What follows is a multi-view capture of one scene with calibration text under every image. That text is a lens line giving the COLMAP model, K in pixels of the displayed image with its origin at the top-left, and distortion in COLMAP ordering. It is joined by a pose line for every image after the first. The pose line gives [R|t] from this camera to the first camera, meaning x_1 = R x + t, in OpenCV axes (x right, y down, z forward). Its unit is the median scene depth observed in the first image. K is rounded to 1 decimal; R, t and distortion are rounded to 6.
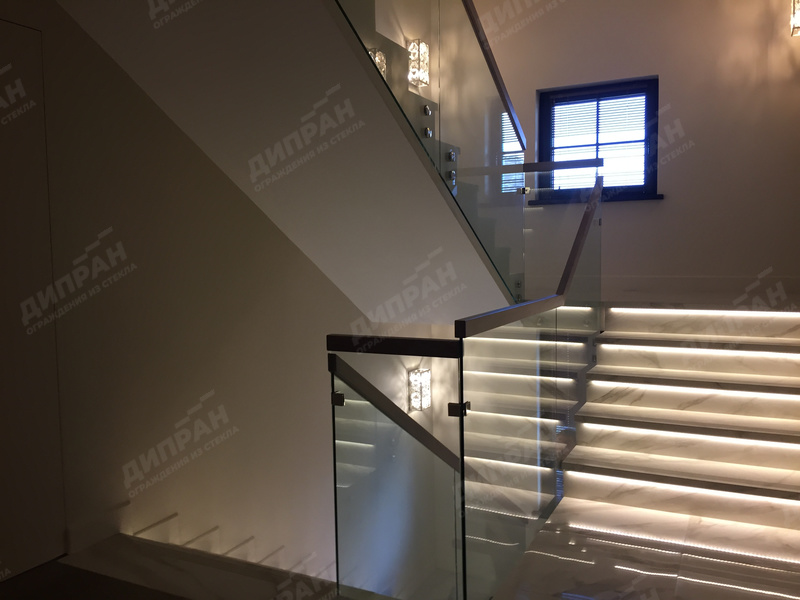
lens RADIAL K [[681.8, 0, 398.5], [0, 681.8, 300.6], [0, 0, 1]] dist [0.058087, -0.055131]
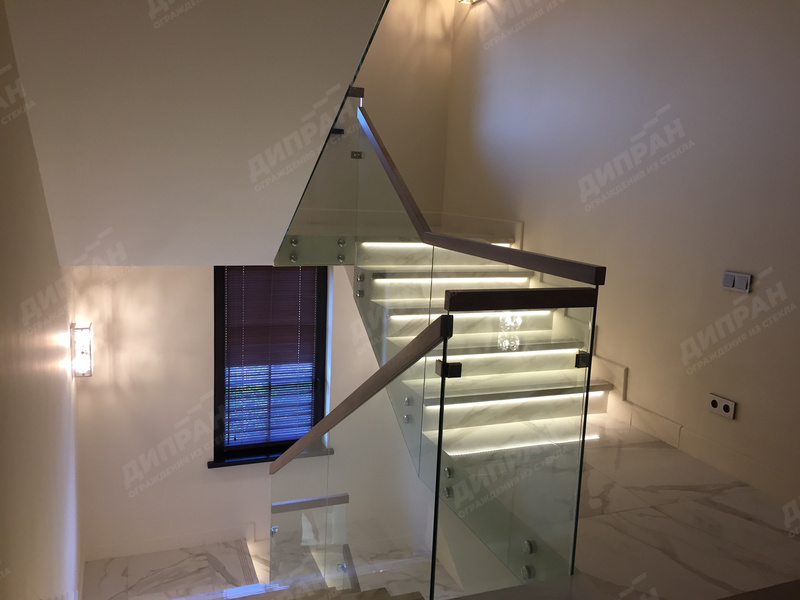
lens RADIAL K [[681.8, 0, 399.2], [0, 681.8, 298.2], [0, 0, 1]] dist [0.058087, -0.055131]
pose [[0.669649, -0.078127, 0.738557, -0.429980], [-0.000671, 0.994387, 0.105797, -0.014844], [-0.742678, -0.071342, 0.665838, 0.307022]]
